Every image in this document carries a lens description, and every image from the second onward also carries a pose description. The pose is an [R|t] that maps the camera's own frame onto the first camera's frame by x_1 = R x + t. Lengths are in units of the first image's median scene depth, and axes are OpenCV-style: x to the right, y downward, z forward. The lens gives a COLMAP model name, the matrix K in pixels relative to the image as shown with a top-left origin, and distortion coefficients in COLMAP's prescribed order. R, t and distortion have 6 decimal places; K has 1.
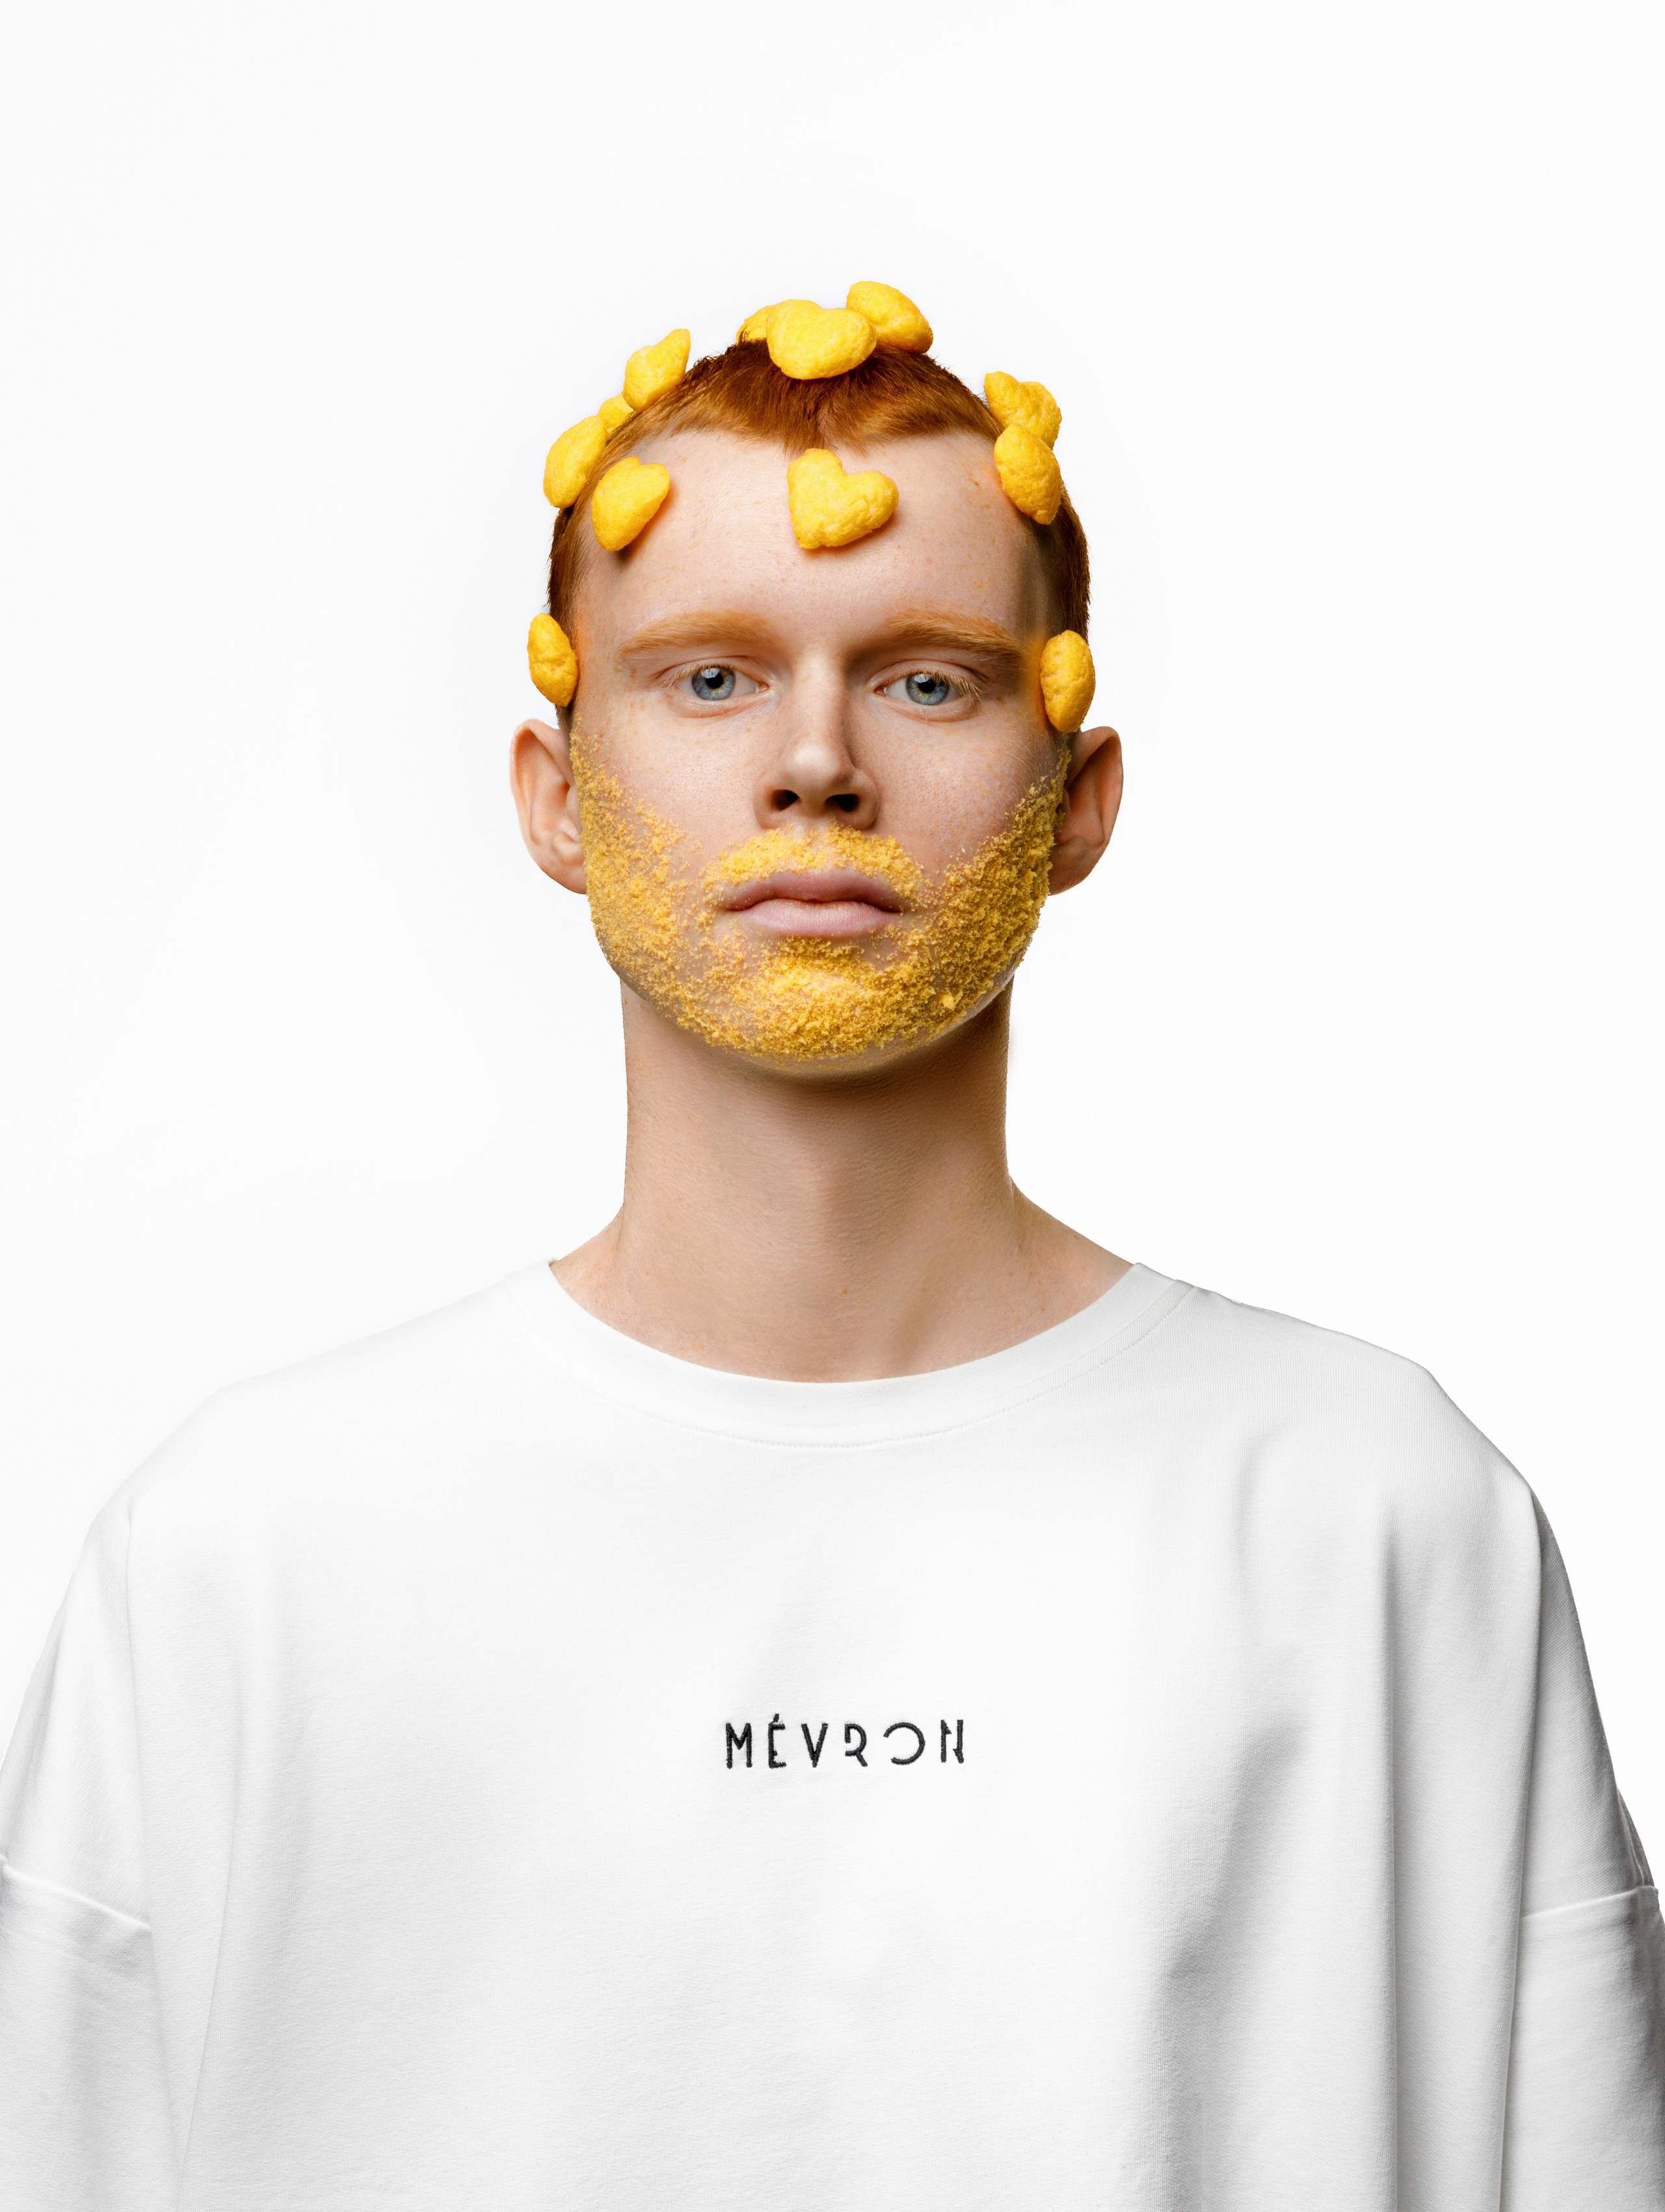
lens RADIAL K [[4036.5, 0, 832.5], [0, 4036.5, 1106.0], [0, 0, 1]] dist [-0.057863, -0.105048]
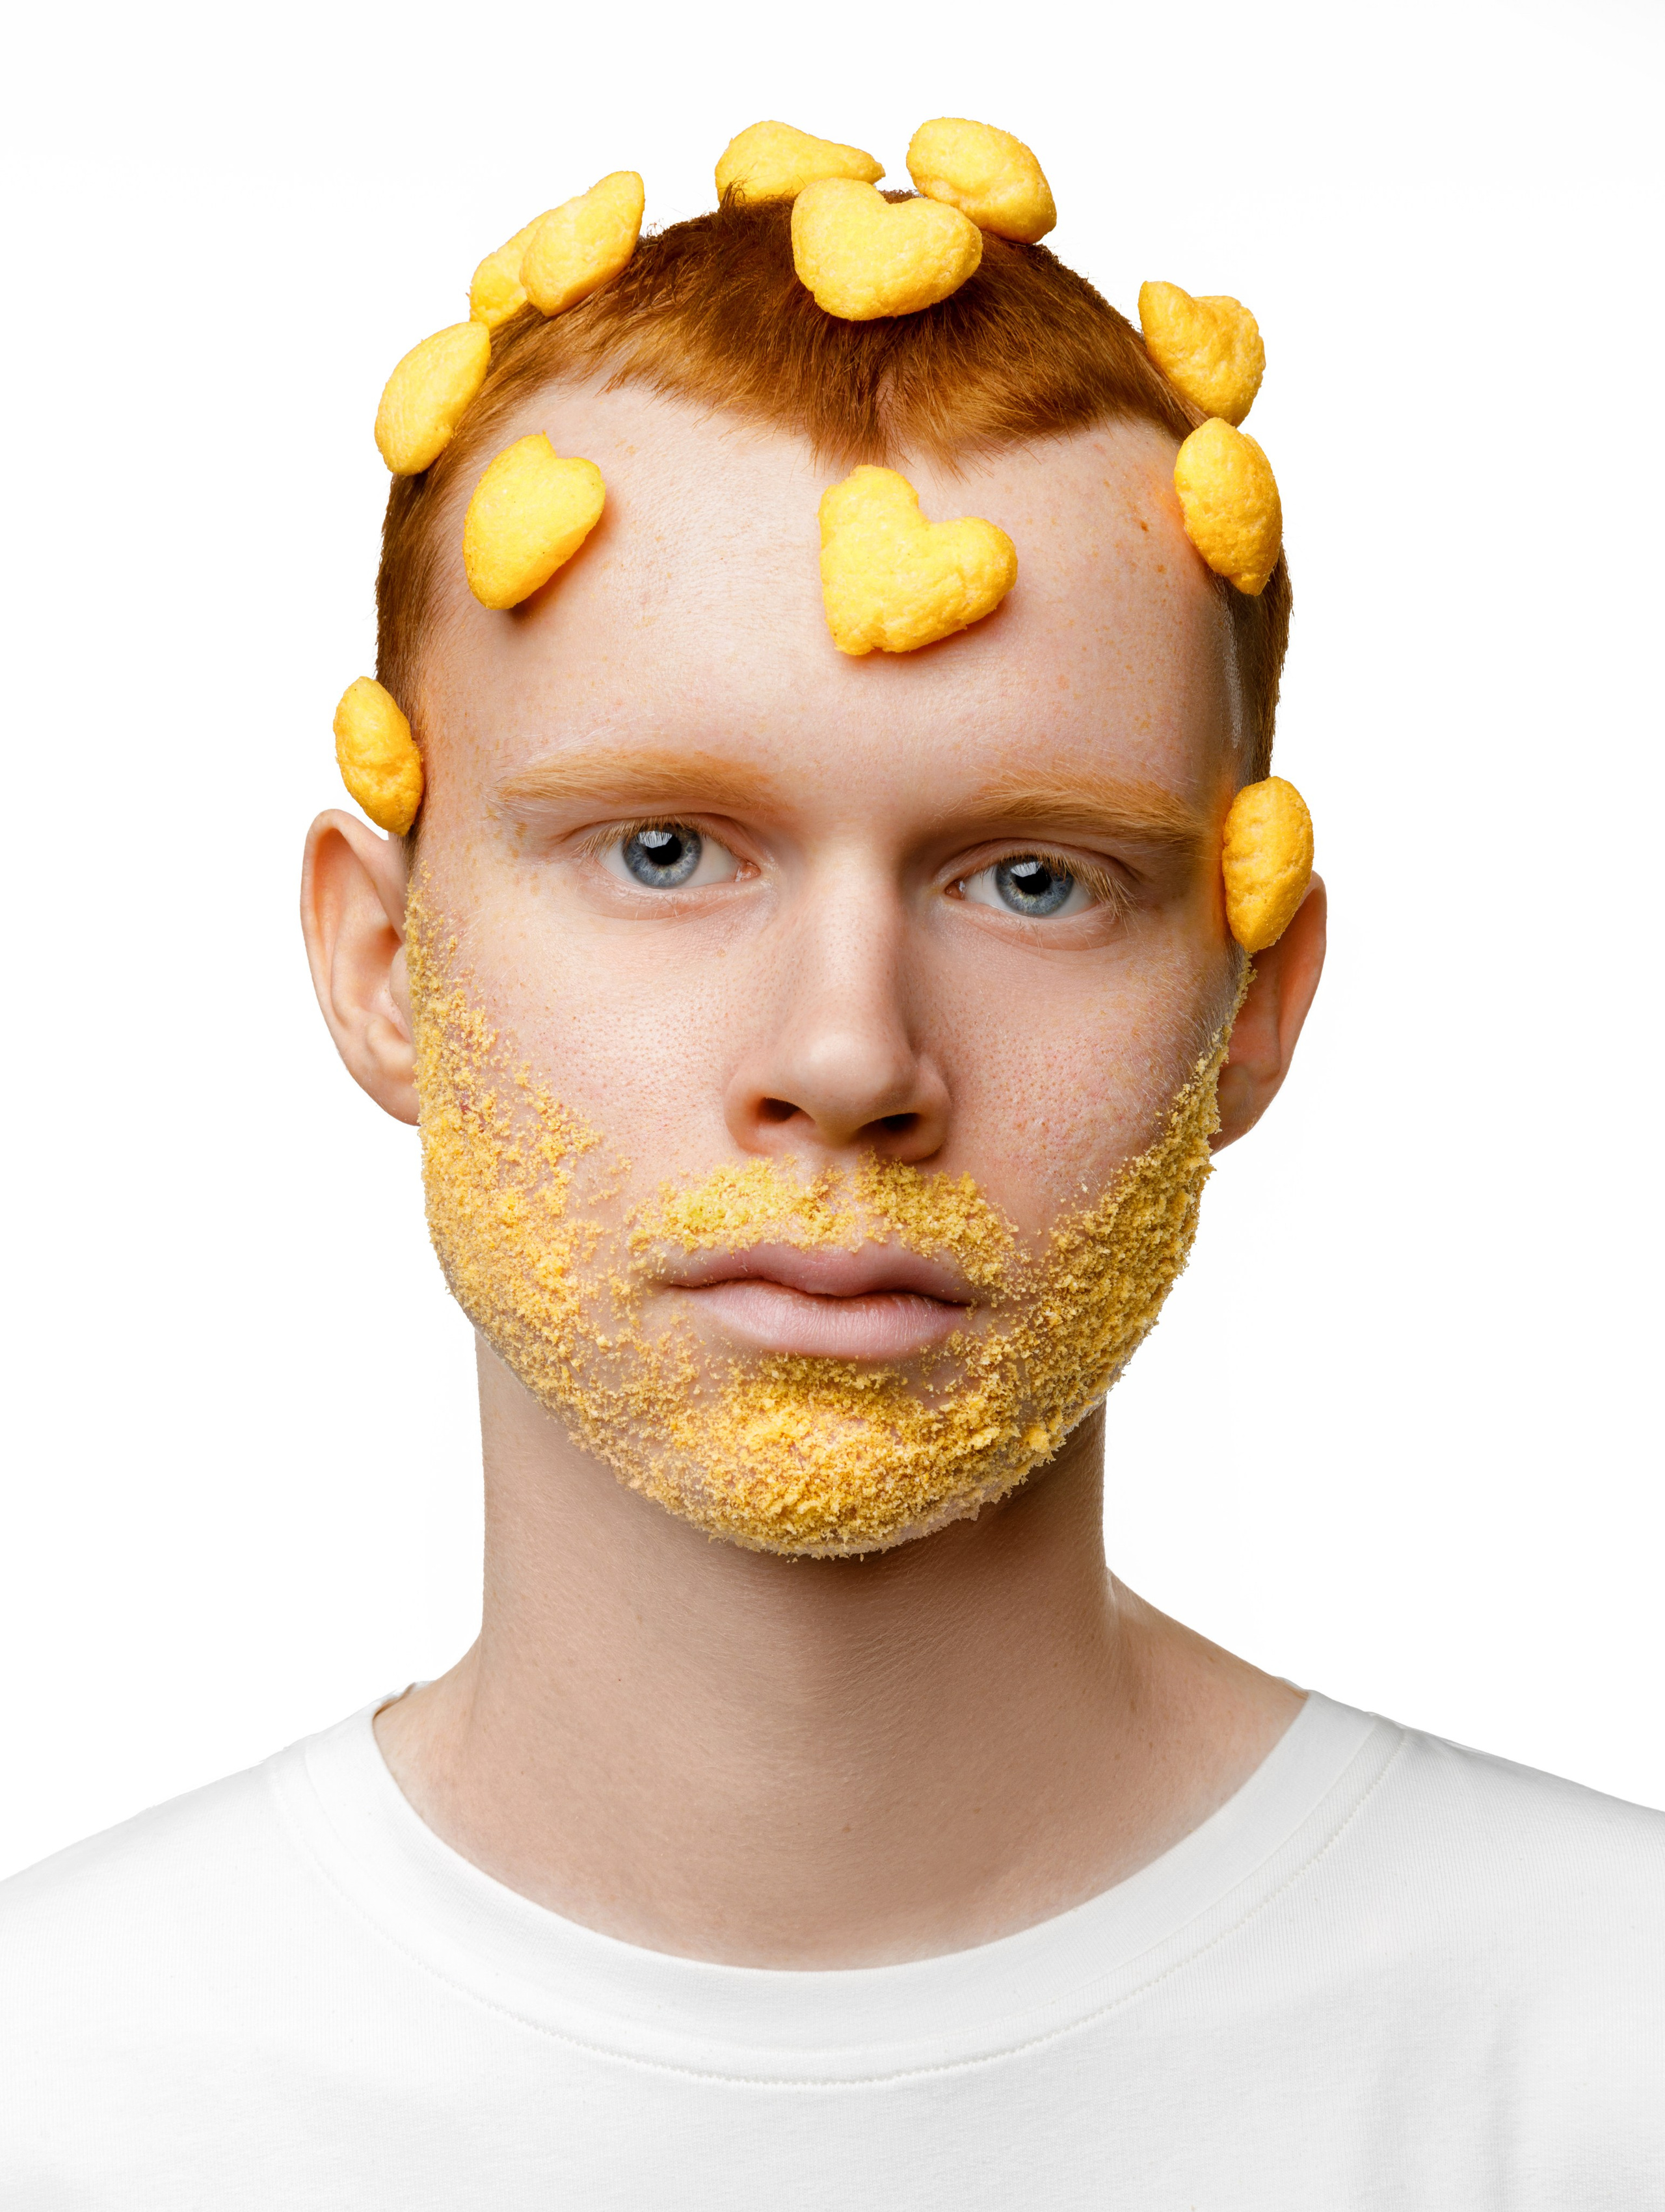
lens RADIAL K [[4036.5, 0, 832.5], [0, 4036.5, 1106.0], [0, 0, 1]] dist [-0.057863, -0.105048]
pose [[0.996737, 0.054613, 0.059438, -0.037735], [-0.062217, 0.988934, 0.134682, -0.148919], [-0.051425, -0.137941, 0.989105, 0.433001]]
